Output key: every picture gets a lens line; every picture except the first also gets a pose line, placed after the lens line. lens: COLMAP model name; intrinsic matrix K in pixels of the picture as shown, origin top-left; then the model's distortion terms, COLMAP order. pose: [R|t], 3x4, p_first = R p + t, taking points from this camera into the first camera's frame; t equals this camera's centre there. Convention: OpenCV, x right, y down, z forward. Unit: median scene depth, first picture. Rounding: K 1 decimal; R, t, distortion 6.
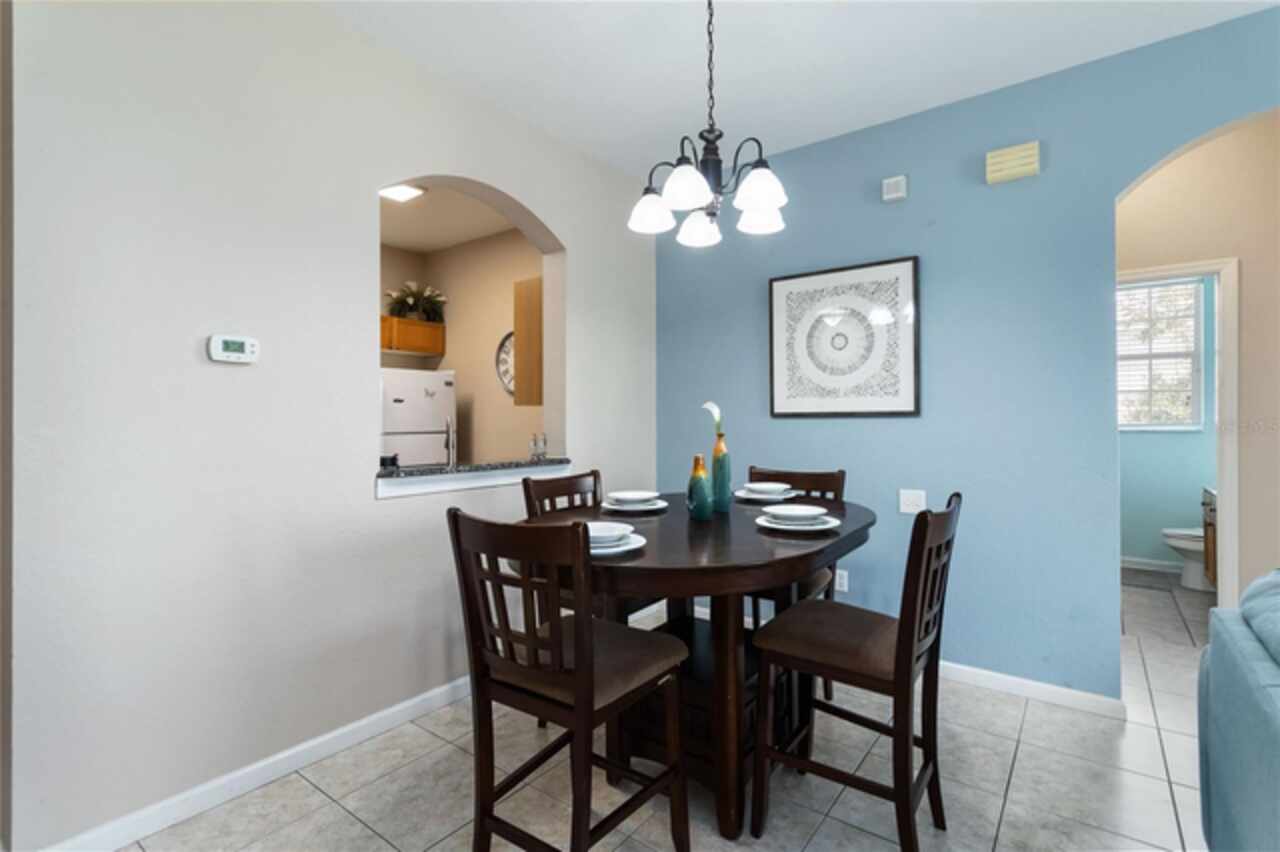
lens RADIAL K [[597.6, 0, 639.5], [0, 597.6, 420.5], [0, 0, 1]] dist [-0.000969, 0.000207]
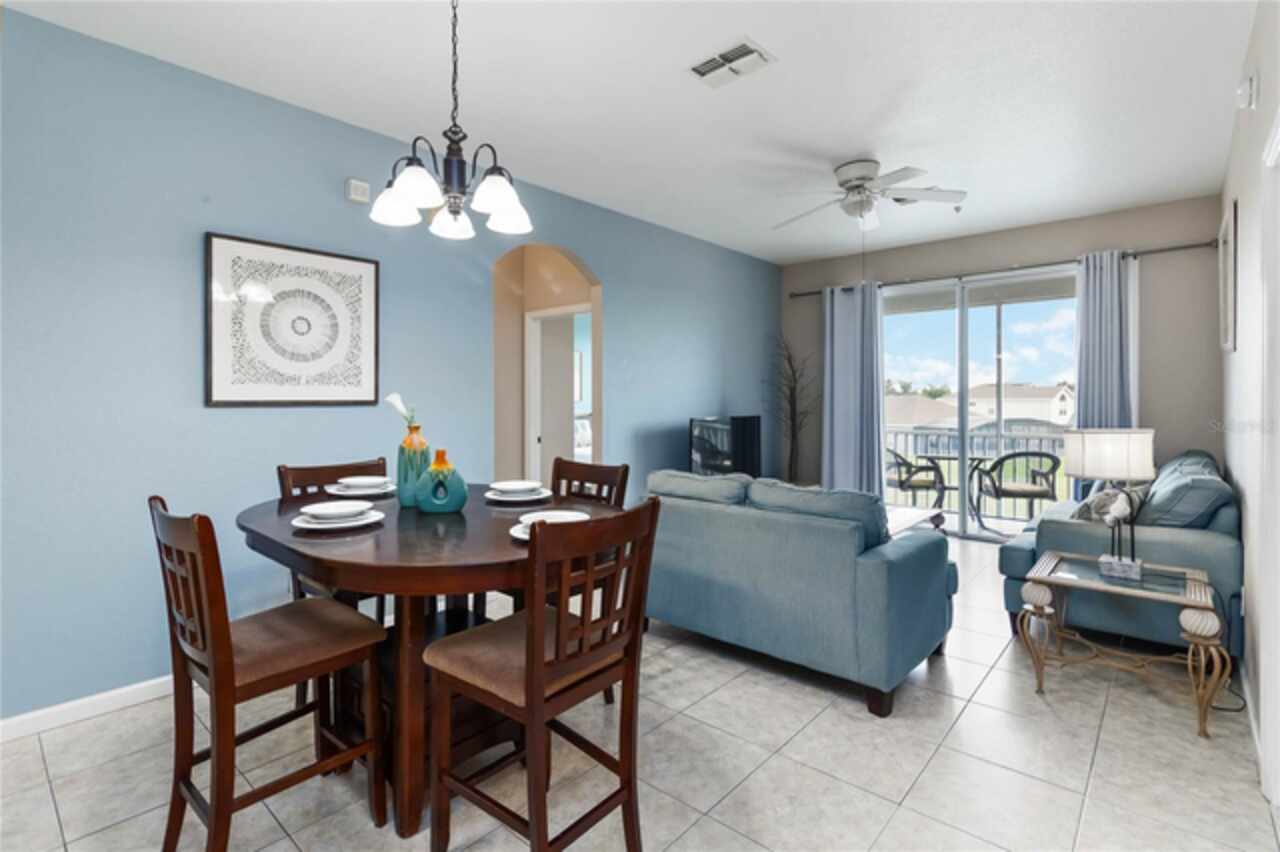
lens RADIAL K [[602.1, 0, 640.2], [0, 602.1, 398.0], [0, 0, 1]] dist [0.003806, 0.001150]
pose [[0.075431, 0.003854, 0.997144, -0.588925], [0.000366, 0.999992, -0.003892, -0.014814], [-0.997151, 0.000658, 0.075429, 0.406331]]
